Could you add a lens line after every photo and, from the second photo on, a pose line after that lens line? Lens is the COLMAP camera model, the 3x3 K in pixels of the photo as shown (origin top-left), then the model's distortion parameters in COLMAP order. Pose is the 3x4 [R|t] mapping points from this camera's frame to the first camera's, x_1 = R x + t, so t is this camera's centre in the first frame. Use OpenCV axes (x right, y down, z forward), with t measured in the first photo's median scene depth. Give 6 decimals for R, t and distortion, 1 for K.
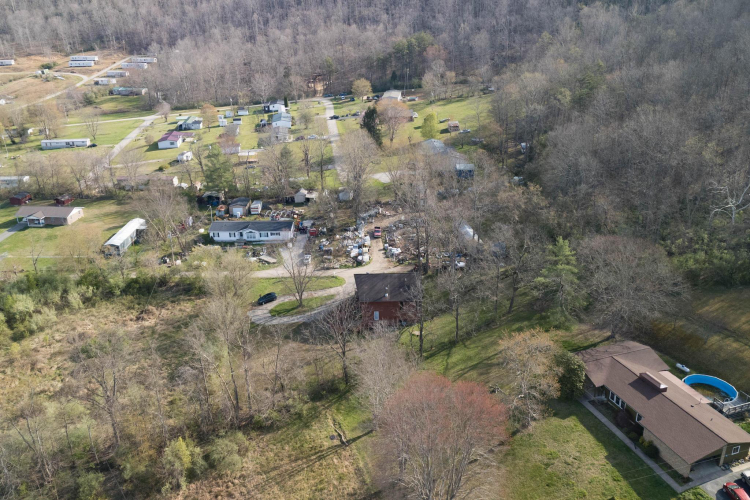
lens RADIAL K [[615.7, 0, 372.6], [0, 615.7, 230.3], [0, 0, 1]] dist [0.075635, -0.069383]
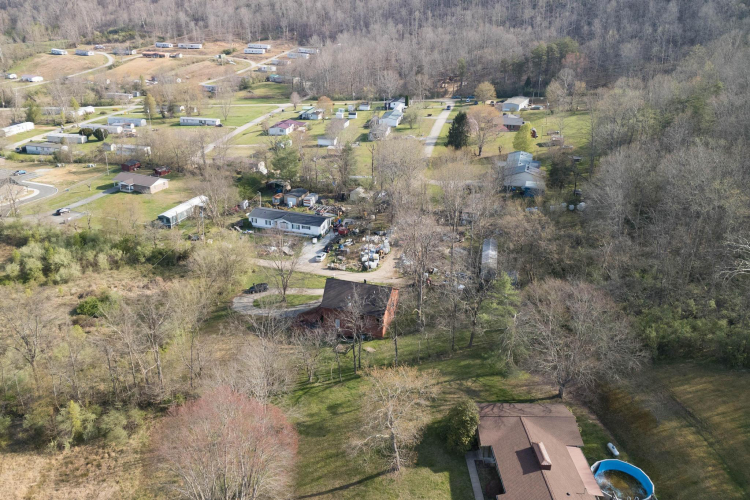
lens RADIAL K [[615.7, 0, 372.6], [0, 615.7, 230.3], [0, 0, 1]] dist [0.075635, -0.069383]
pose [[0.950890, 0.141175, -0.275460, 0.197294], [-0.140657, 0.989820, 0.021741, -0.023537], [0.275725, 0.018072, 0.961067, 0.049691]]
